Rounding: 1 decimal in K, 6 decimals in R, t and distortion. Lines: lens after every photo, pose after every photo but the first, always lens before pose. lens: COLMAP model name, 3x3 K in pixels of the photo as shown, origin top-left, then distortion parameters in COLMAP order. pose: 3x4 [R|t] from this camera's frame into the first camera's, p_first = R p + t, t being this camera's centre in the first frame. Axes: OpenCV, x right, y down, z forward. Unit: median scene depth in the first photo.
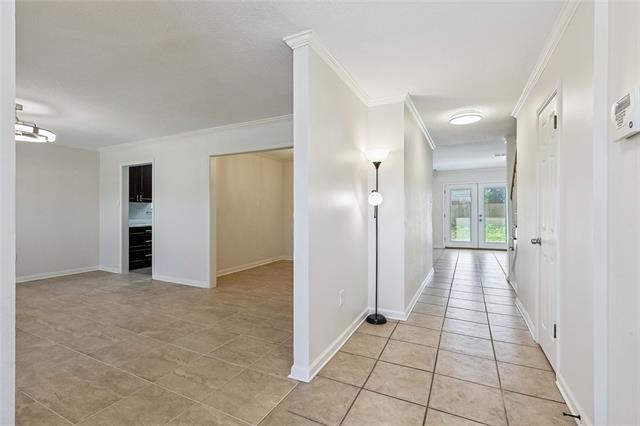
lens RADIAL K [[290.9, 0, 320.0], [0, 290.9, 210.2], [0, 0, 1]] dist [0.003332, 0.000309]
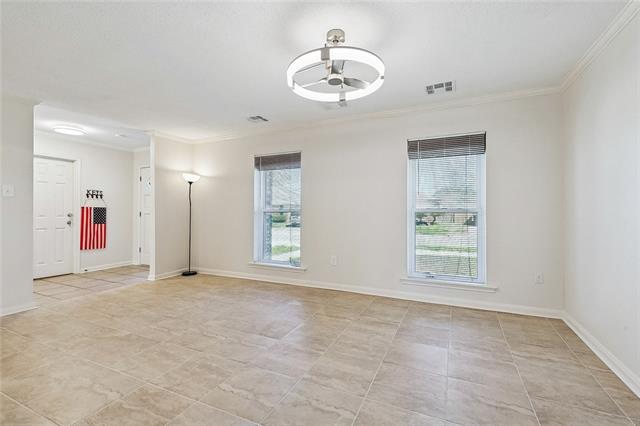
lens RADIAL K [[290.9, 0, 320.0], [0, 290.9, 210.2], [0, 0, 1]] dist [0.003332, 0.000309]
pose [[-0.999697, -0.002776, -0.024471, -0.916277], [-0.002639, 0.999981, -0.005640, 0.018051], [0.024486, -0.005574, -0.999685, 1.486475]]
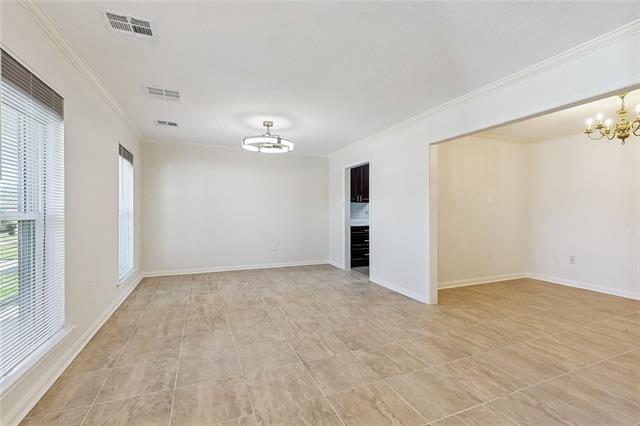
lens RADIAL K [[290.9, 0, 320.0], [0, 290.9, 210.2], [0, 0, 1]] dist [0.003332, 0.000309]
pose [[0.761929, -0.001859, -0.647658, -0.096680], [0.001779, 0.999998, -0.000777, 0.001292], [0.647658, -0.000561, 0.761931, 0.205455]]
